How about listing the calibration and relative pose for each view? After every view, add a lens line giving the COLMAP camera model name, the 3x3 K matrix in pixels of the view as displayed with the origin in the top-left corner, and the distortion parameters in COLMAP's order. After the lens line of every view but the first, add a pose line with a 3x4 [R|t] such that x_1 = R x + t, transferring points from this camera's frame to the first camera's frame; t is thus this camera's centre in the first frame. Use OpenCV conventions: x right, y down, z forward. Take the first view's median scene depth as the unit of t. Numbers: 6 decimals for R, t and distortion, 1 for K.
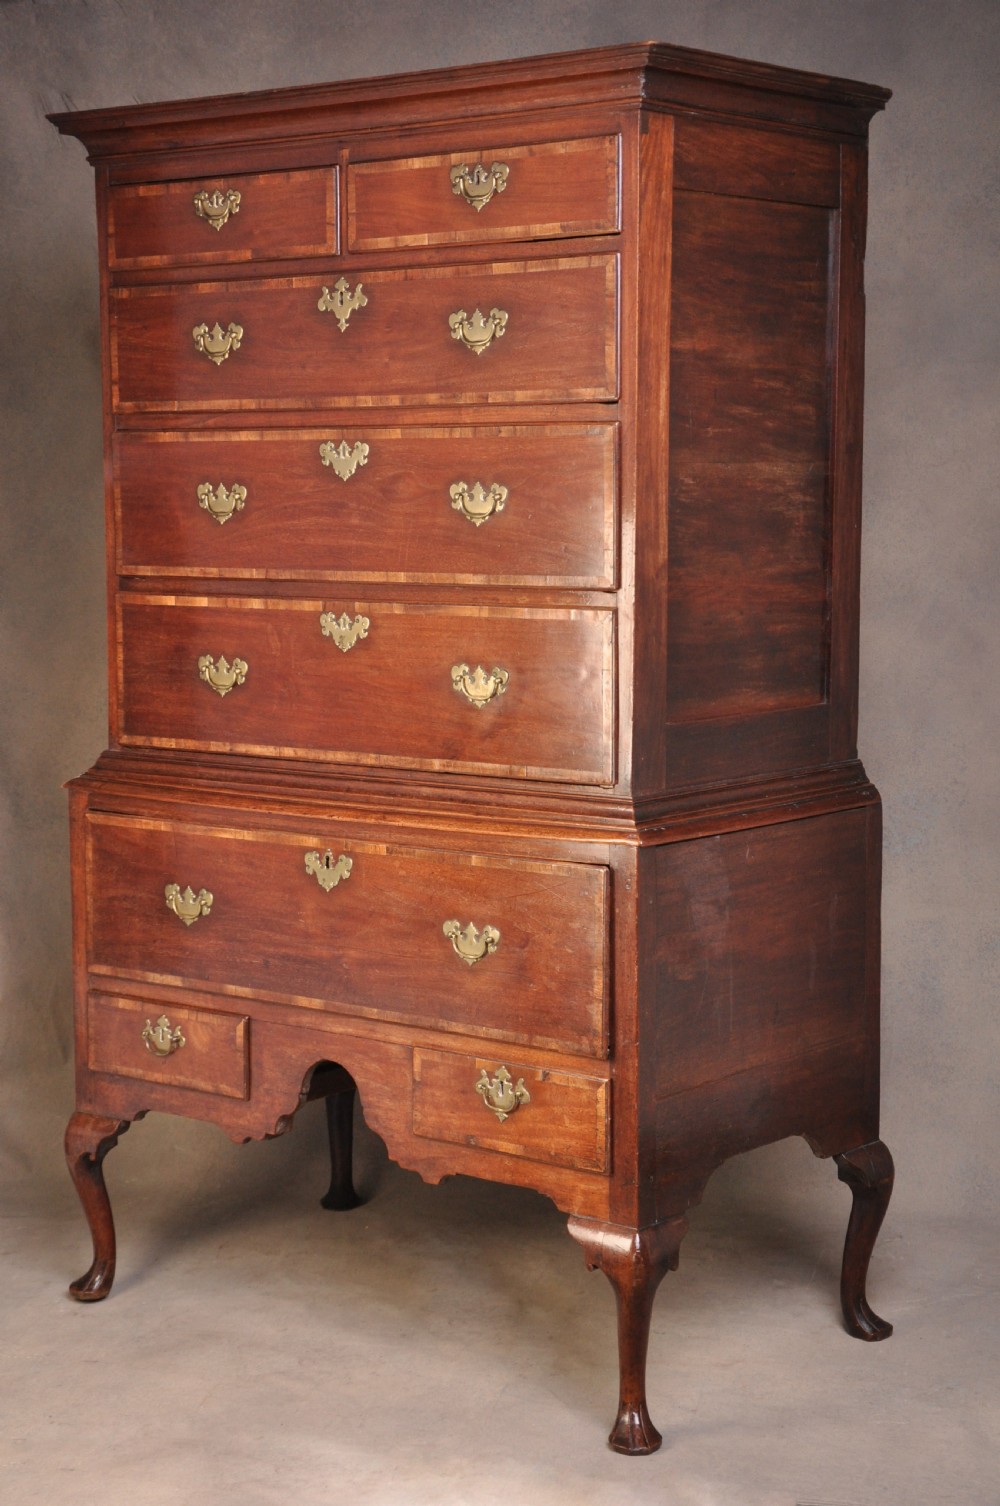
lens RADIAL K [[2720.6, 0, 496.5], [0, 2720.6, 749.8], [0, 0, 1]] dist [0.289449, 0.000000]
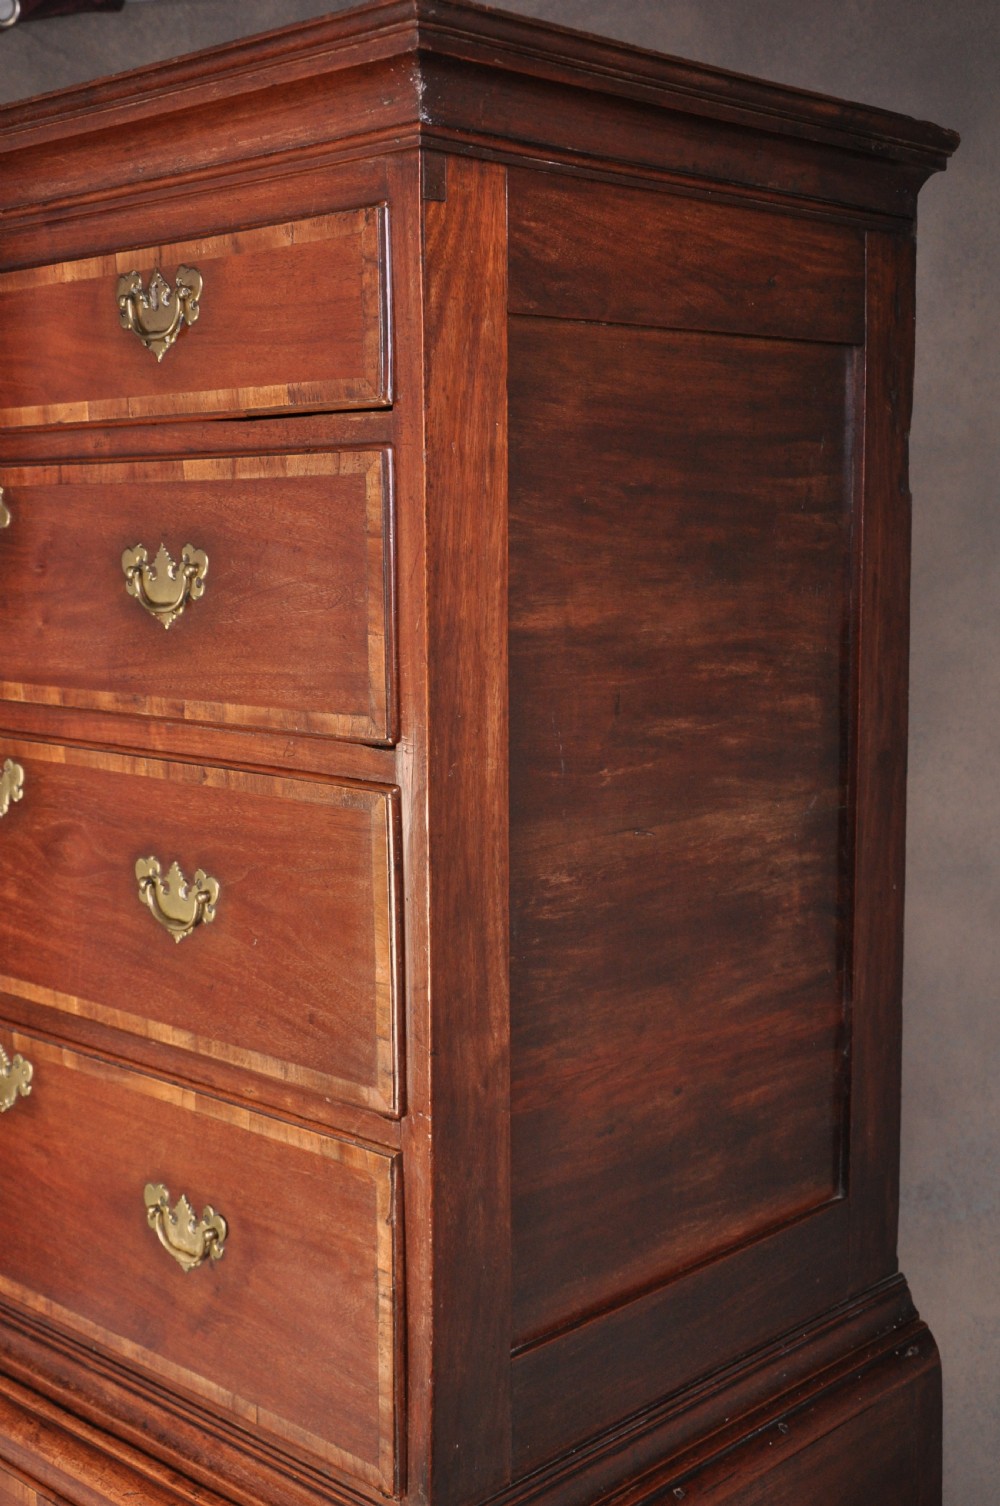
lens RADIAL K [[1873.6, 0, 500.1], [0, 1873.6, 744.9], [0, 0, 1]] dist [0.079416, 0.000000]
pose [[0.995920, 0.005137, -0.090098, 0.089394], [-0.002820, 0.999662, 0.025828, -0.130319], [0.090201, -0.025469, 0.995598, 0.638212]]
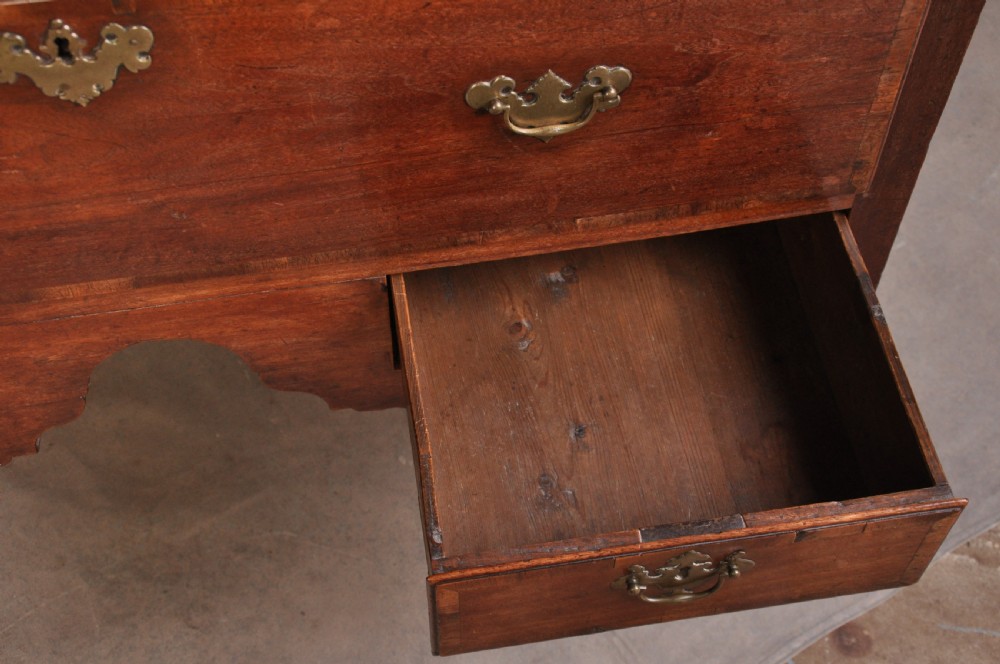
lens RADIAL K [[1478.0, 0, 493.4], [0, 1478.0, 331.8], [0, 0, 1]] dist [0.123450, 0.000000]
pose [[0.649343, -0.617264, 0.444228, -0.146372], [0.078099, 0.635166, 0.768417, -0.093500], [-0.756475, -0.464273, 0.460649, 0.875220]]
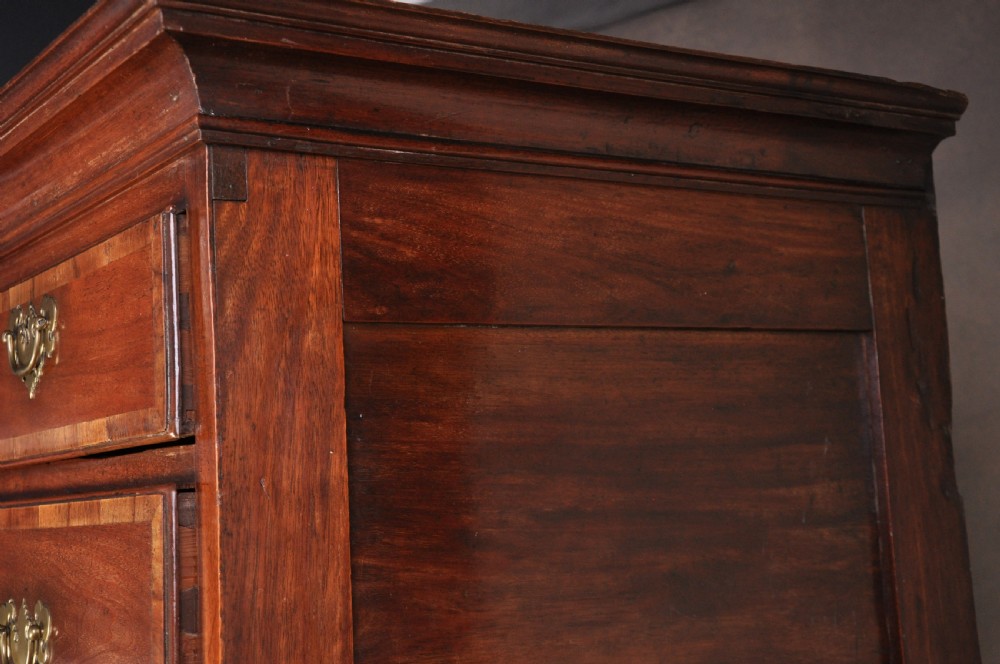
lens RADIAL K [[1478.0, 0, 499.1], [0, 1478.0, 328.2], [0, 0, 1]] dist [0.123450, 0.000000]
pose [[0.950290, -0.076173, -0.301906, 0.147383], [0.015698, 0.980102, -0.197875, -0.152122], [0.310971, 0.183299, 0.932576, 0.767429]]
